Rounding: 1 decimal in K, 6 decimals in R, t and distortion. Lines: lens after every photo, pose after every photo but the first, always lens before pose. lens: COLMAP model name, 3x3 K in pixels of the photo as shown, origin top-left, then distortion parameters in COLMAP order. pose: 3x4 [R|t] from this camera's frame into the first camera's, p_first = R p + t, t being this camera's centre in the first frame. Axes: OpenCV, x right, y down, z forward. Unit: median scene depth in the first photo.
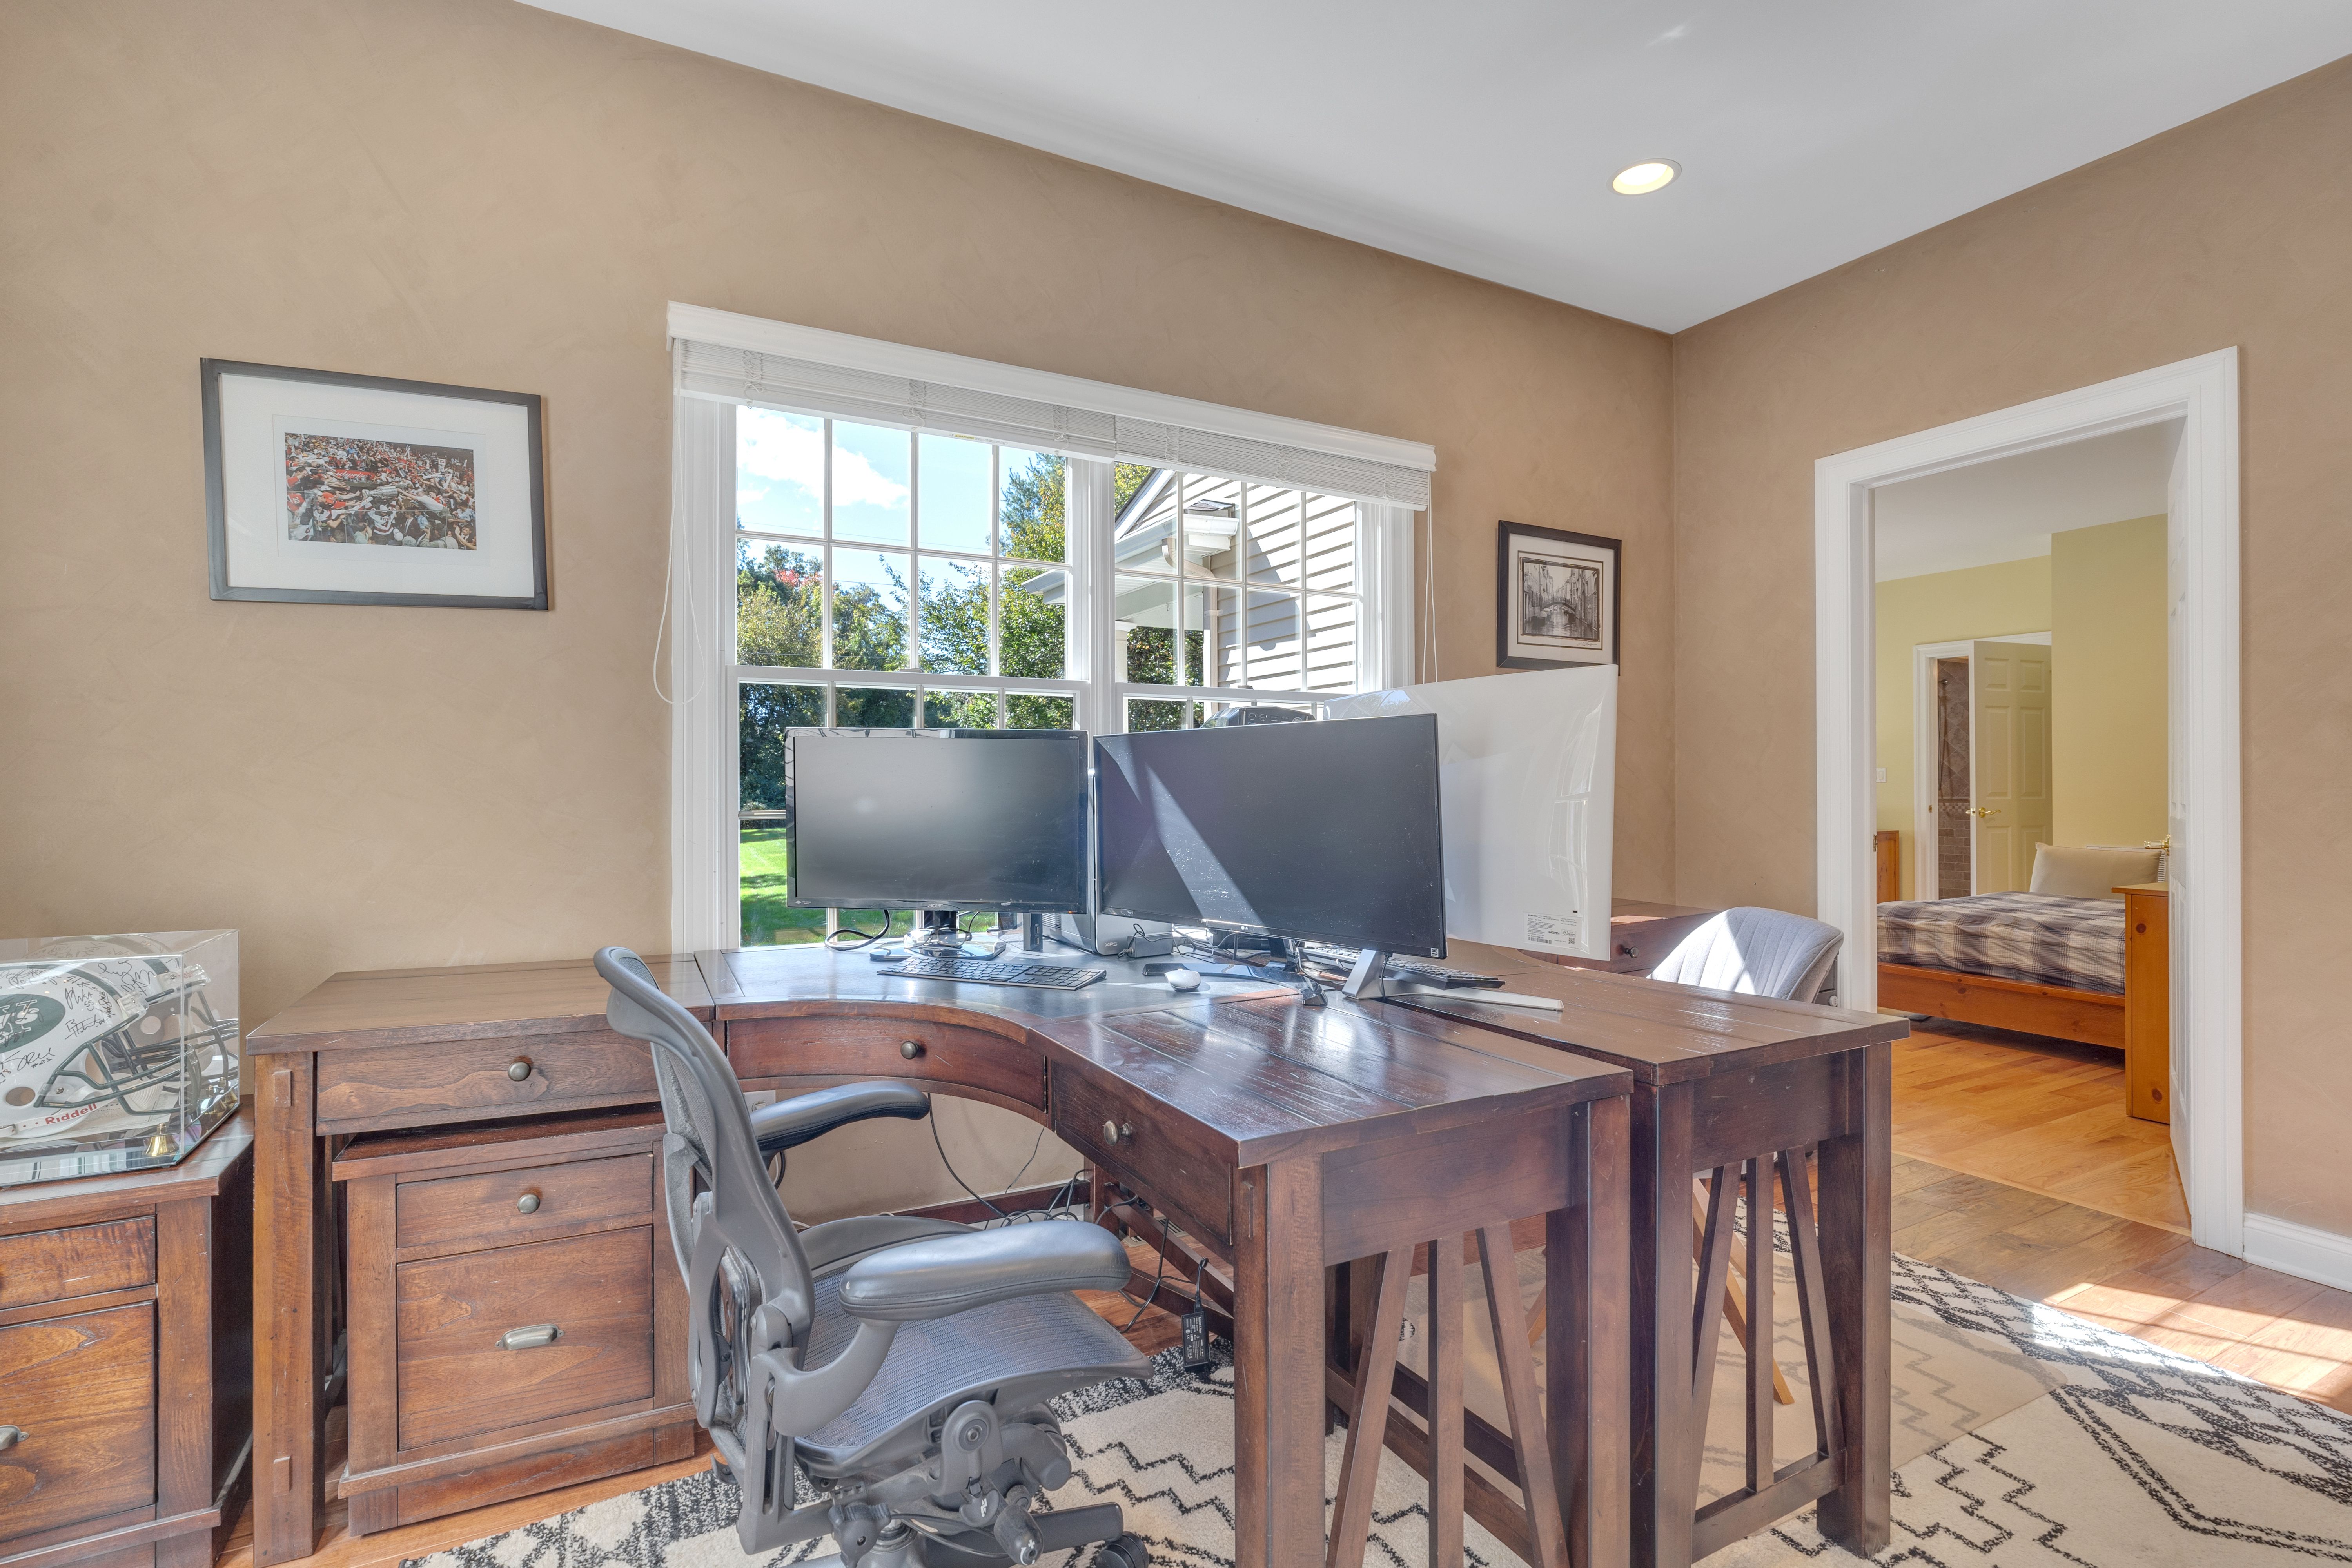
lens RADIAL K [[1099.3, 0, 1176.9], [0, 1099.3, 789.0], [0, 0, 1]] dist [-0.017452, 0.001522]
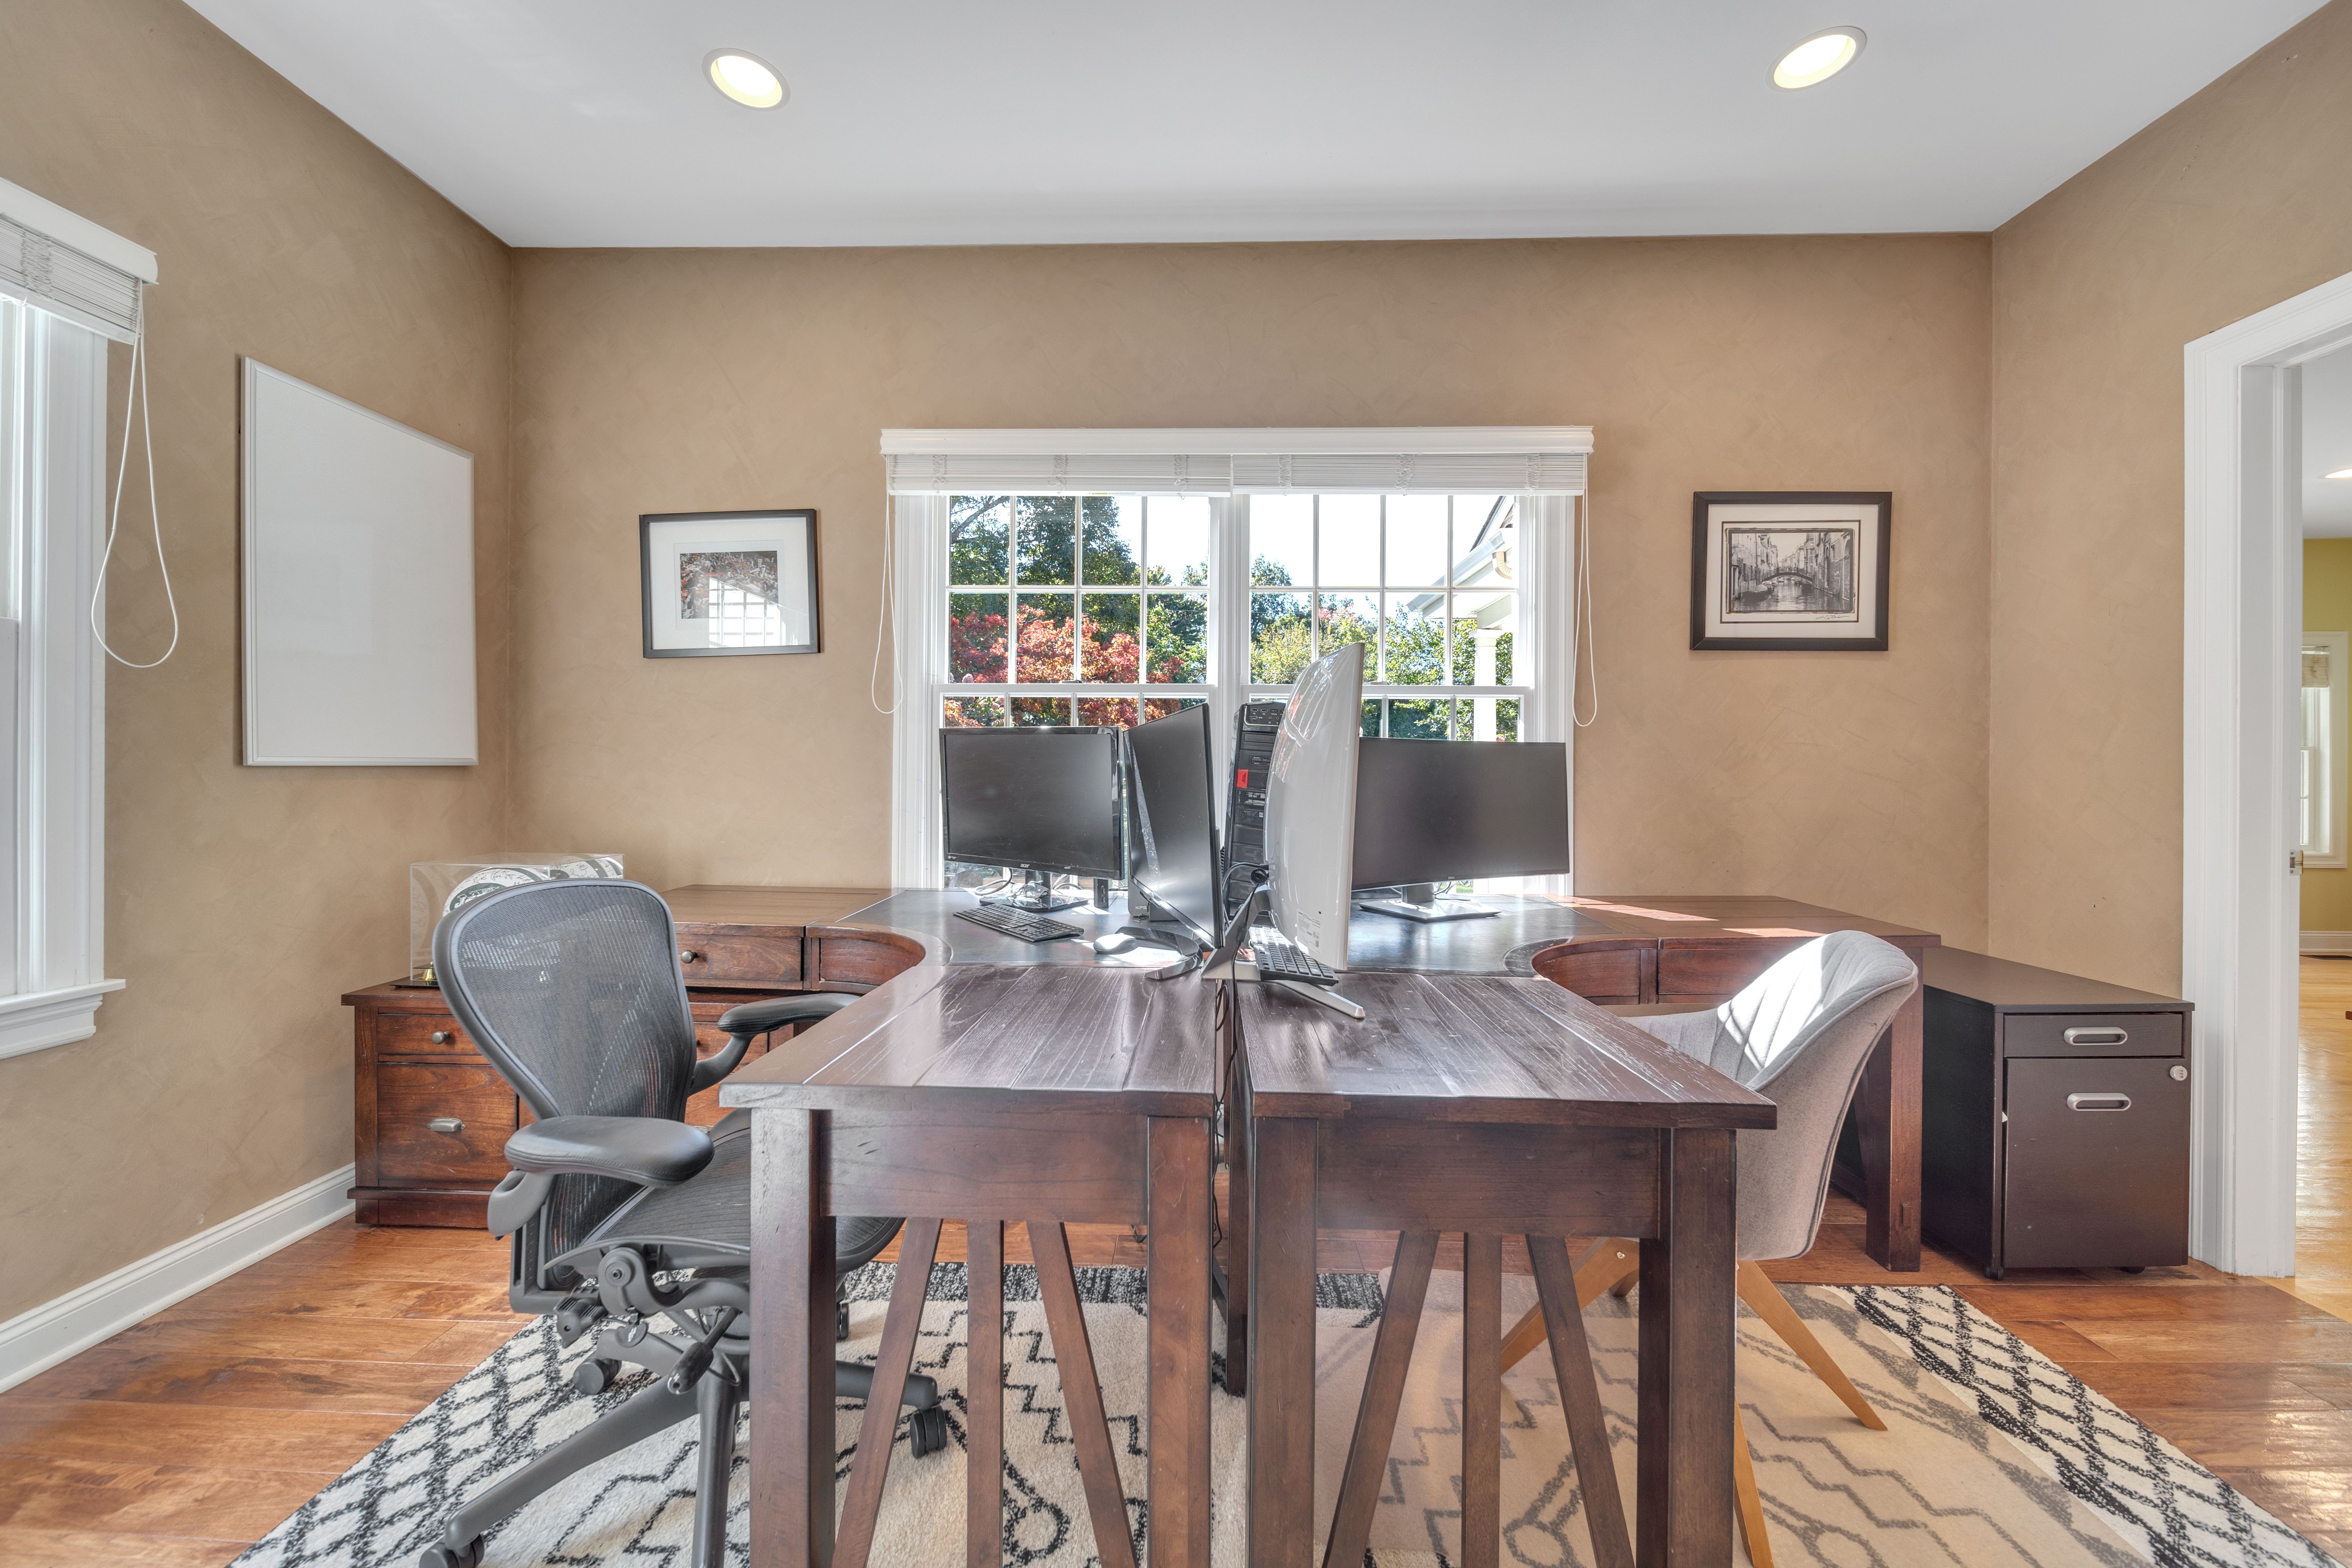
lens RADIAL K [[862.8, 0, 1183.4], [0, 862.8, 773.7], [0, 0, 1]] dist [0.001180, -0.002769]
pose [[0.865074, 0.008101, -0.501579, 0.280928], [-0.009212, 0.999958, 0.000263, -0.001058], [0.501560, 0.004393, 0.865112, 0.142025]]
